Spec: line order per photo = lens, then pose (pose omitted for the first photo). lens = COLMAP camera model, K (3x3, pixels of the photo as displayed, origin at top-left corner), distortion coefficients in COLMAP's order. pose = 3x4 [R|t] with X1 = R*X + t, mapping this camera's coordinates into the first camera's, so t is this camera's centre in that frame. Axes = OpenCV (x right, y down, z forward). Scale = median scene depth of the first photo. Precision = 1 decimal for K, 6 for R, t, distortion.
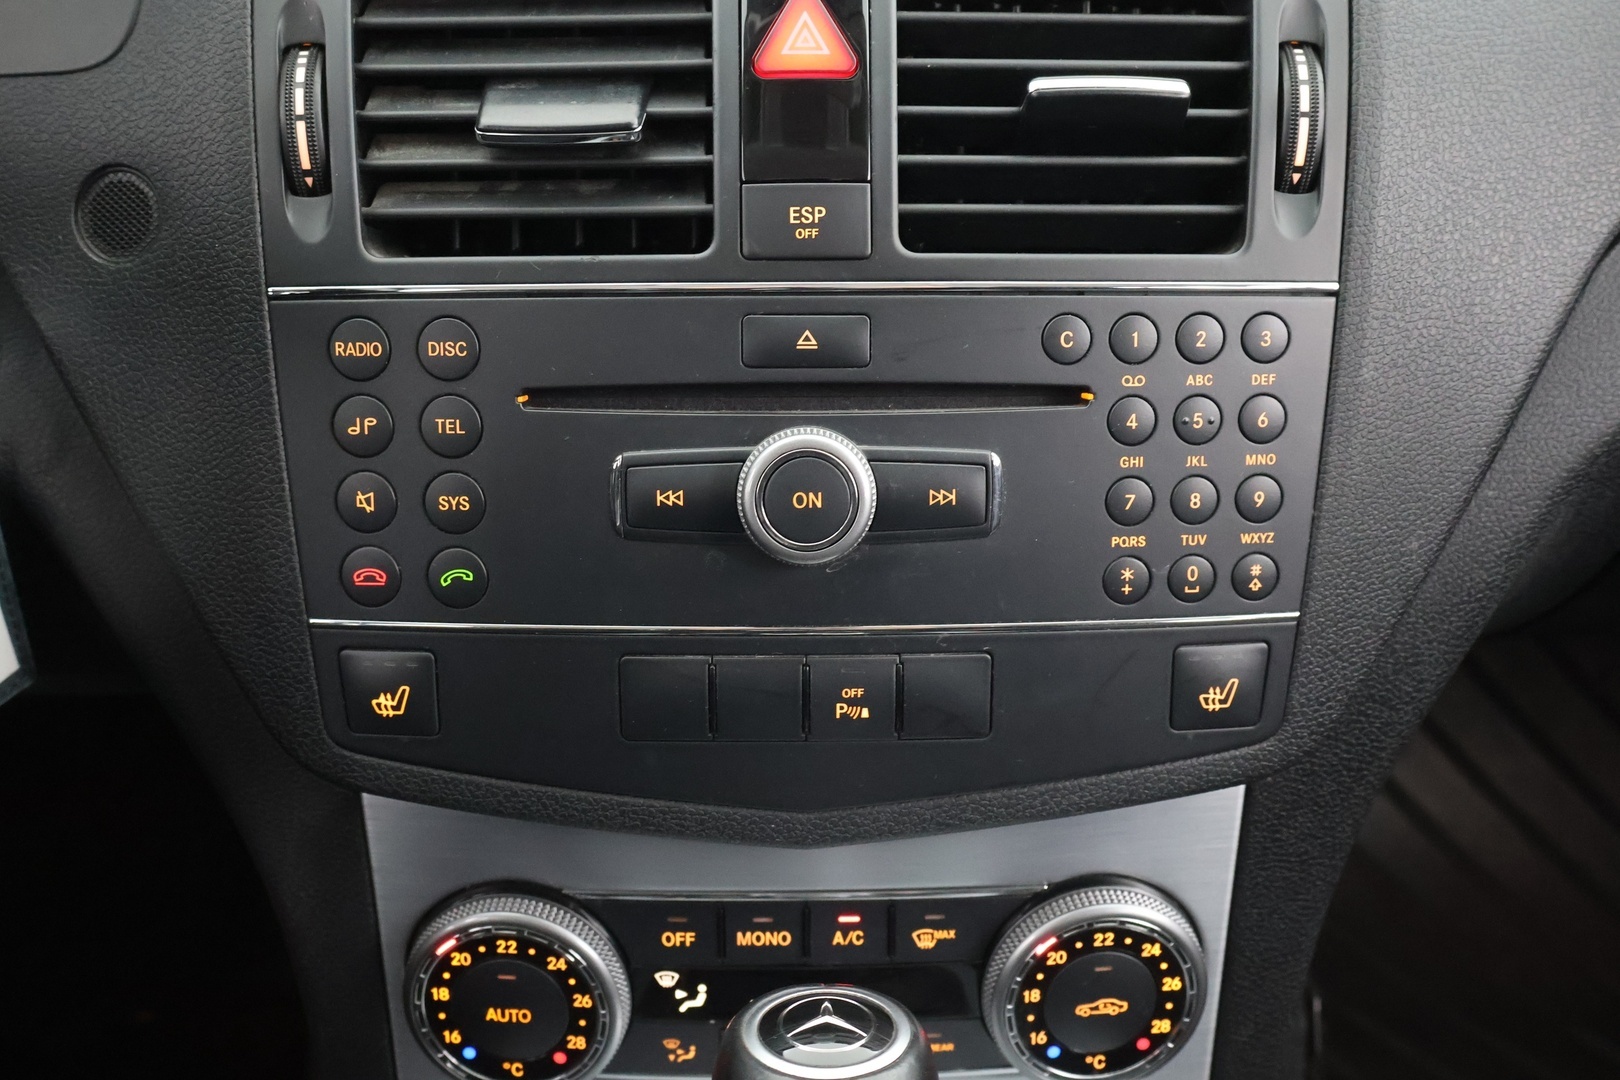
lens RADIAL K [[1690.1, 0, 803.0], [0, 1690.1, 532.9], [0, 0, 1]] dist [-0.008290, 0.000000]
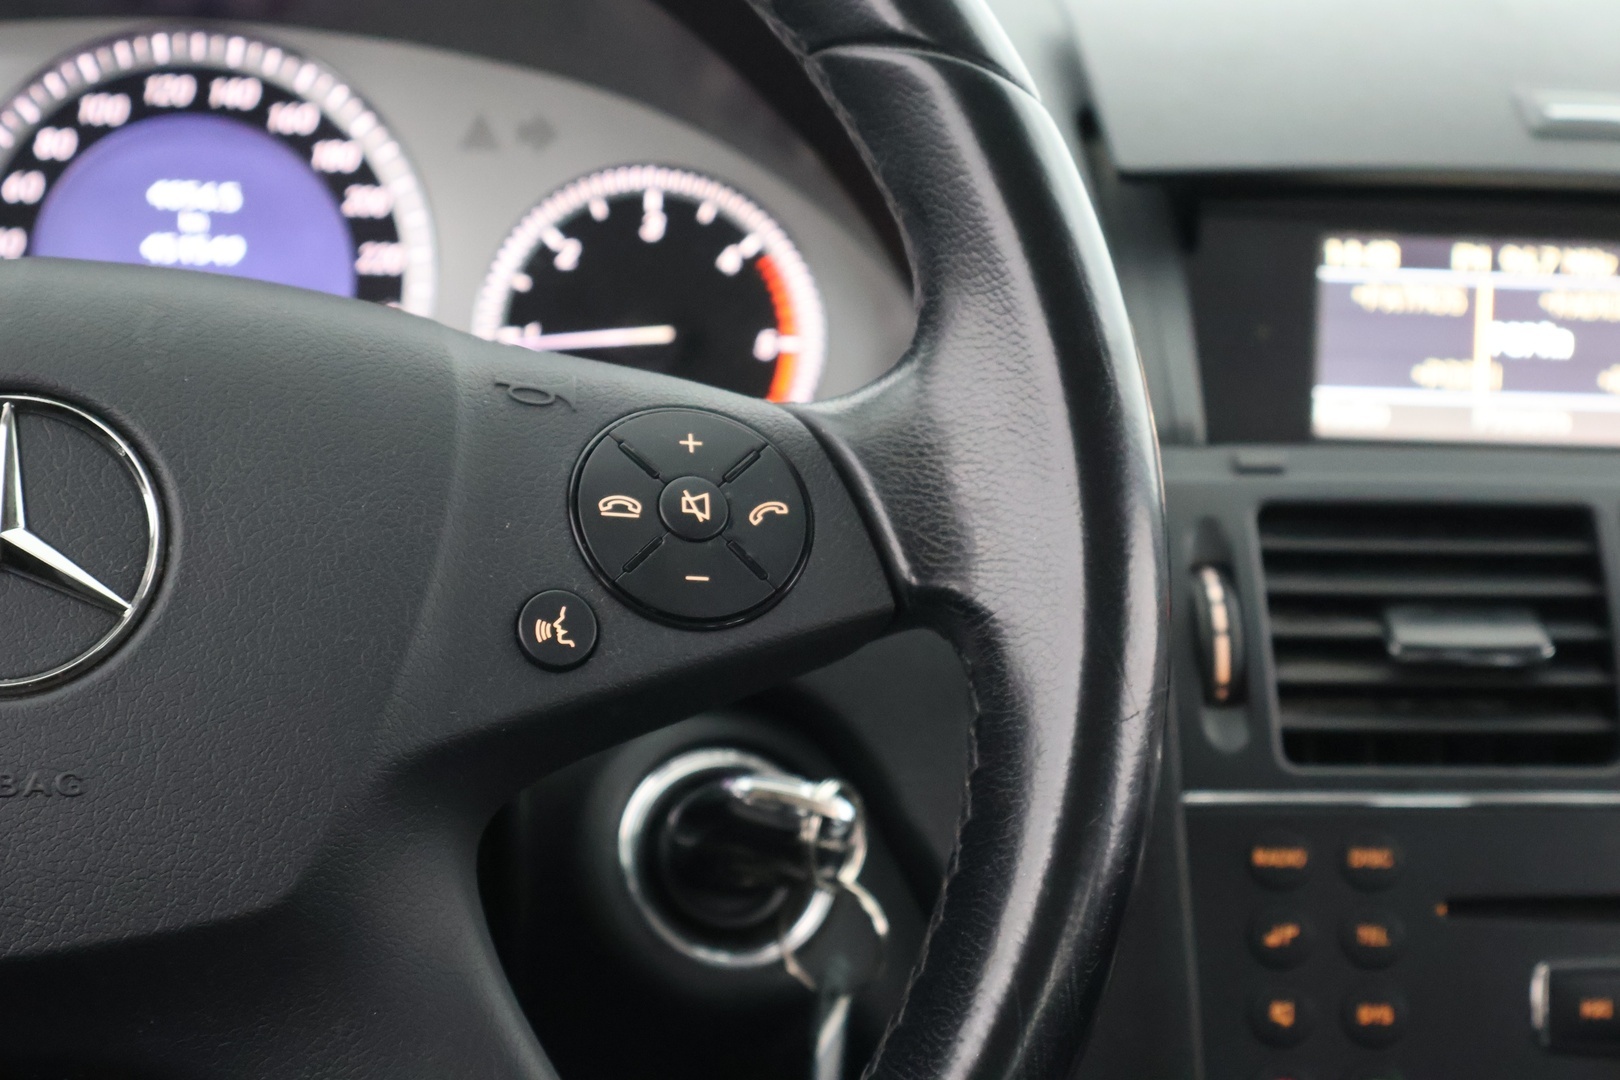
lens RADIAL K [[3053.6, 0, 809.4], [0, 3053.6, 532.2], [0, 0, 1]] dist [0.010352, 0.000000]
pose [[0.993219, 0.027750, 0.112895, -0.742577], [0.007048, 0.954934, -0.296734, 0.239293], [-0.116041, 0.295518, 0.948263, -0.732389]]
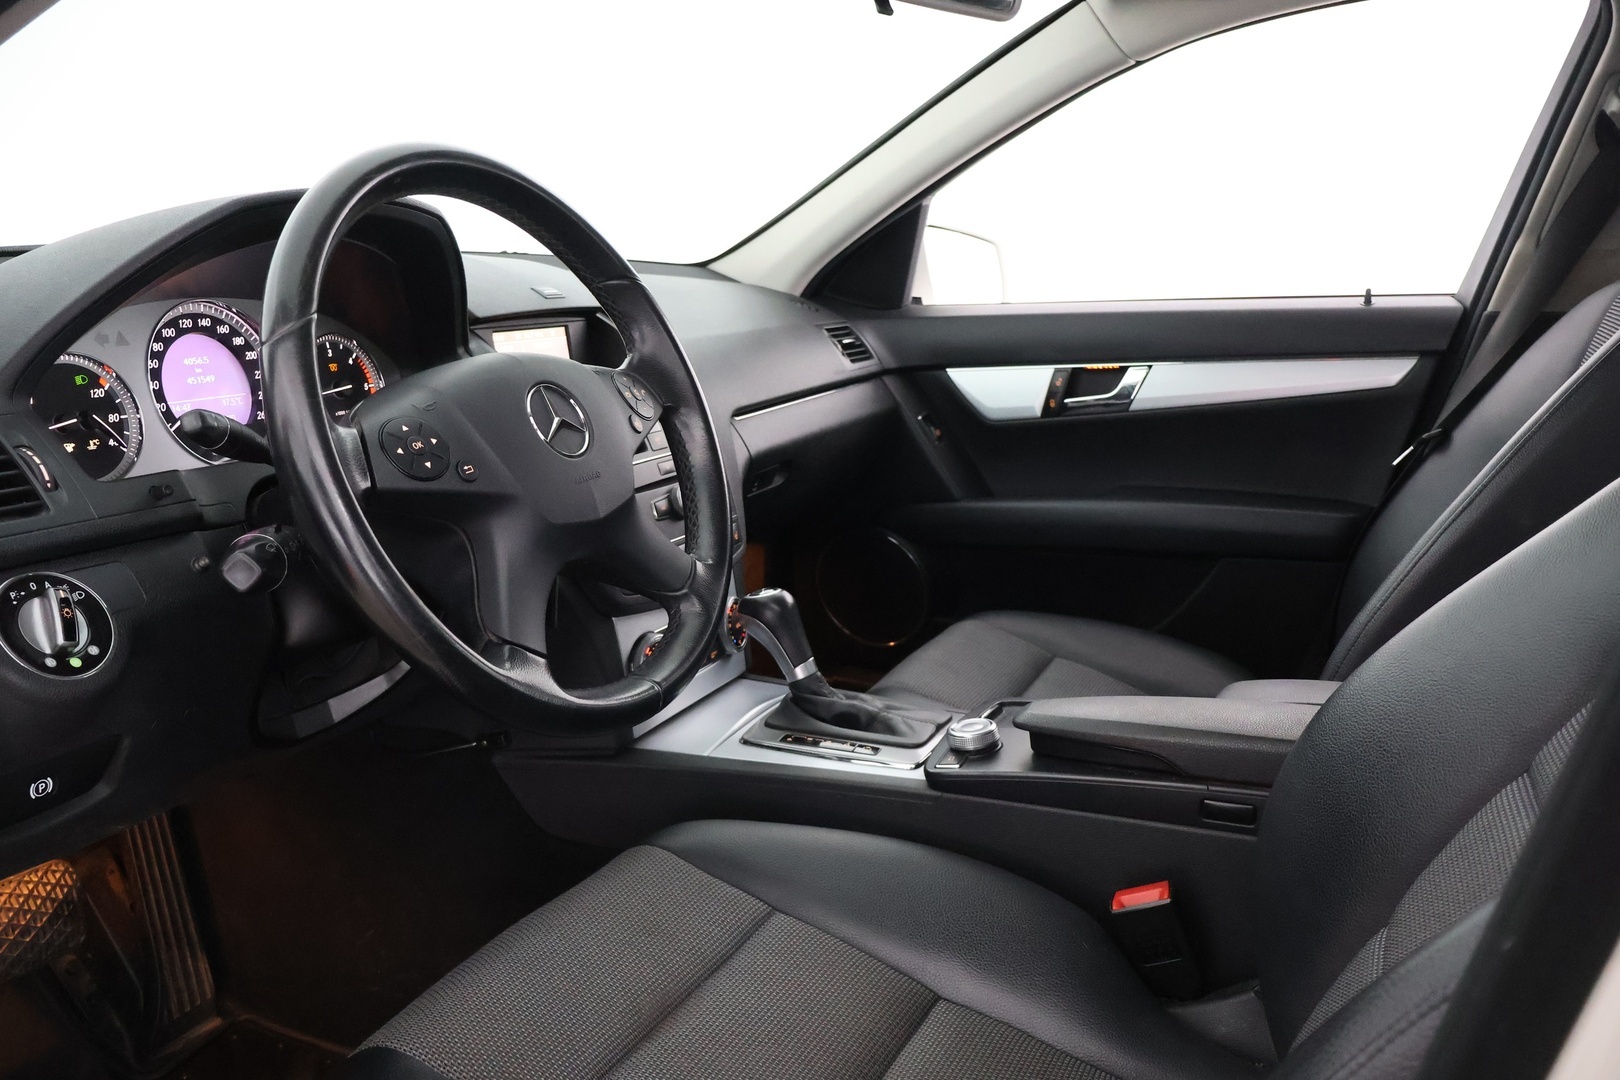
lens RADIAL K [[1349.2, 0, 815.5], [0, 1349.2, 540.6], [0, 0, 1]] dist [-0.020891, 0.010047]
pose [[0.432396, -0.190831, 0.881259, -2.749907], [0.433034, 0.901211, -0.017319, 0.259546], [-0.790895, 0.389104, 0.472316, -0.776941]]
